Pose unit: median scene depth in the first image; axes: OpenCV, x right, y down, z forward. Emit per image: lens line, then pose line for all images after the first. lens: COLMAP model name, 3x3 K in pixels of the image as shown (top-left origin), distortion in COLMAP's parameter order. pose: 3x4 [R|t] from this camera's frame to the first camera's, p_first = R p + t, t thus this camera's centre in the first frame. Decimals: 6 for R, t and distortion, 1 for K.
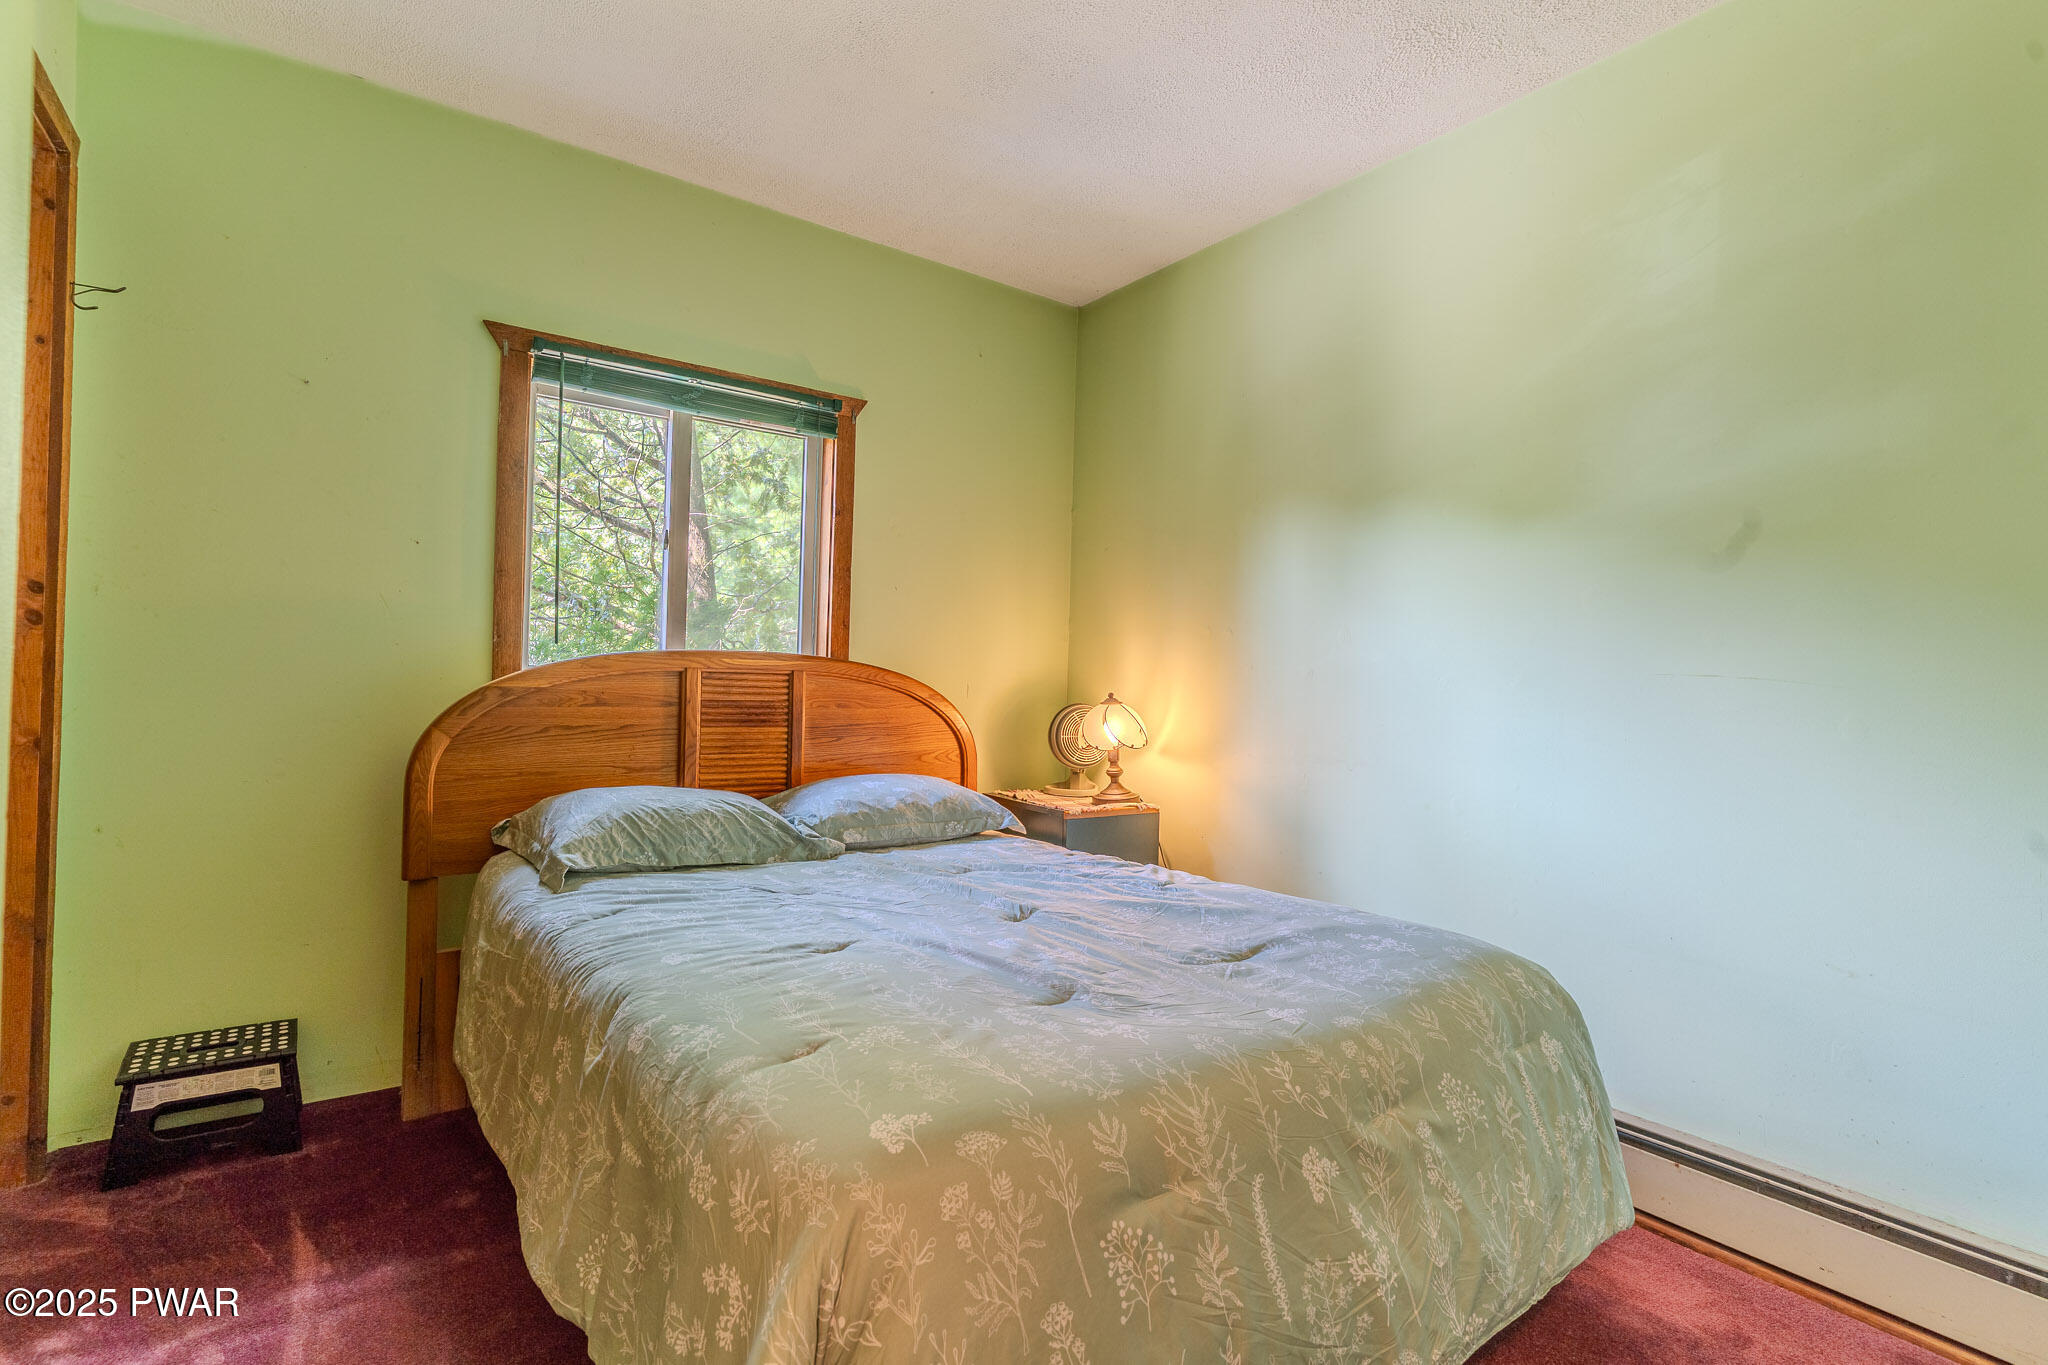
lens RADIAL K [[996.3, 0, 1013.1], [0, 996.3, 678.1], [0, 0, 1]] dist [0.002108, -0.000446]
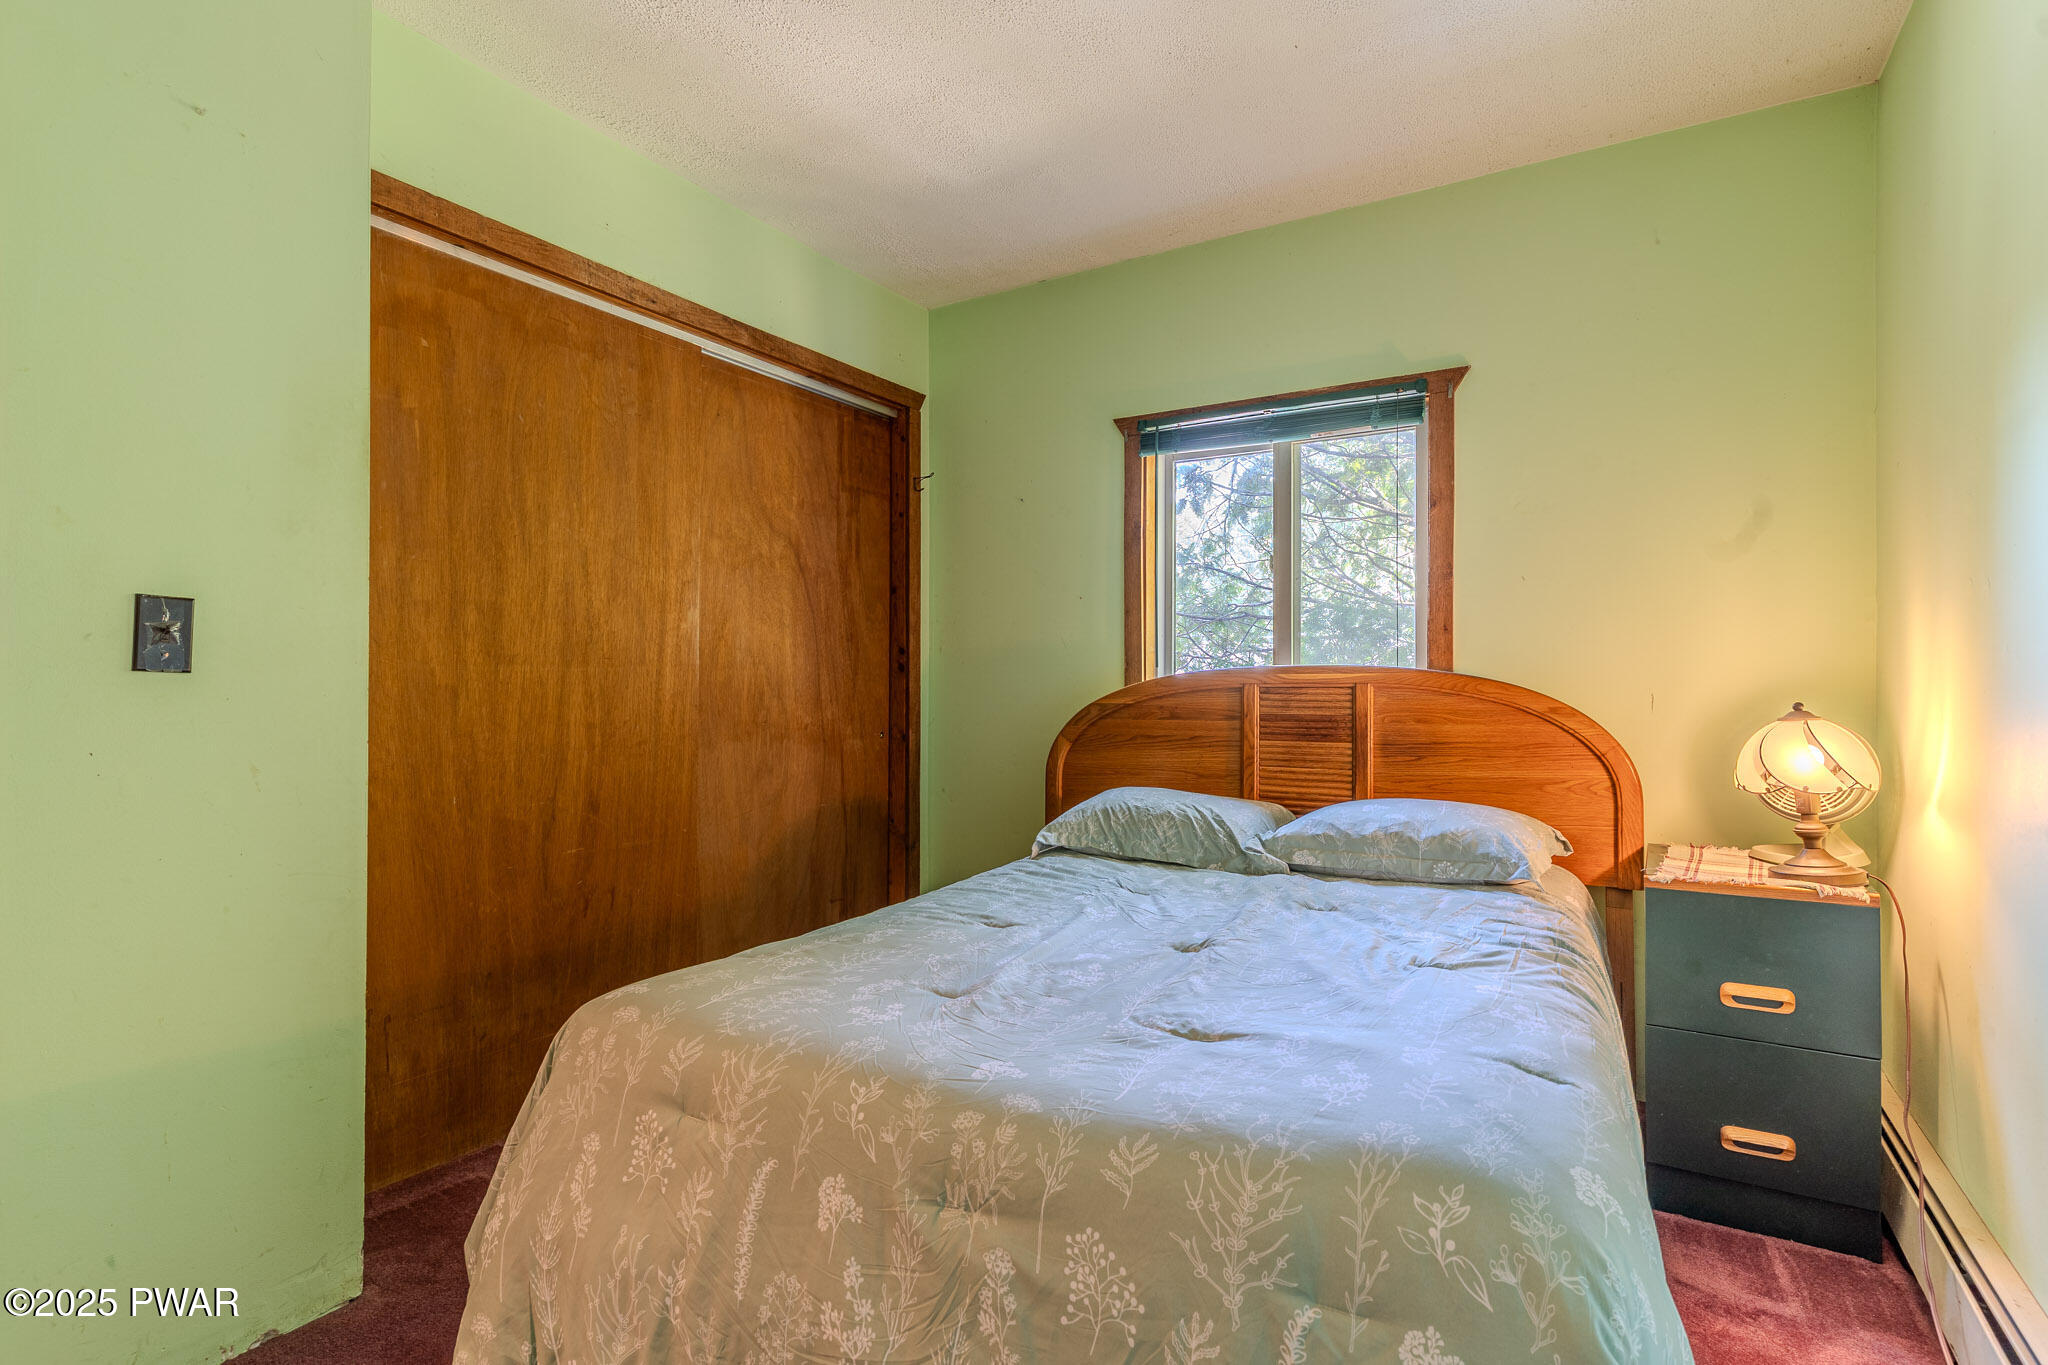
lens RADIAL K [[996.3, 0, 1010.1], [0, 996.3, 686.8], [0, 0, 1]] dist [0.002108, -0.000446]
pose [[0.389853, -0.028315, -0.920442, 0.627251], [0.014558, 0.999592, -0.024584, 0.017205], [0.920762, -0.003815, 0.390106, 0.394621]]
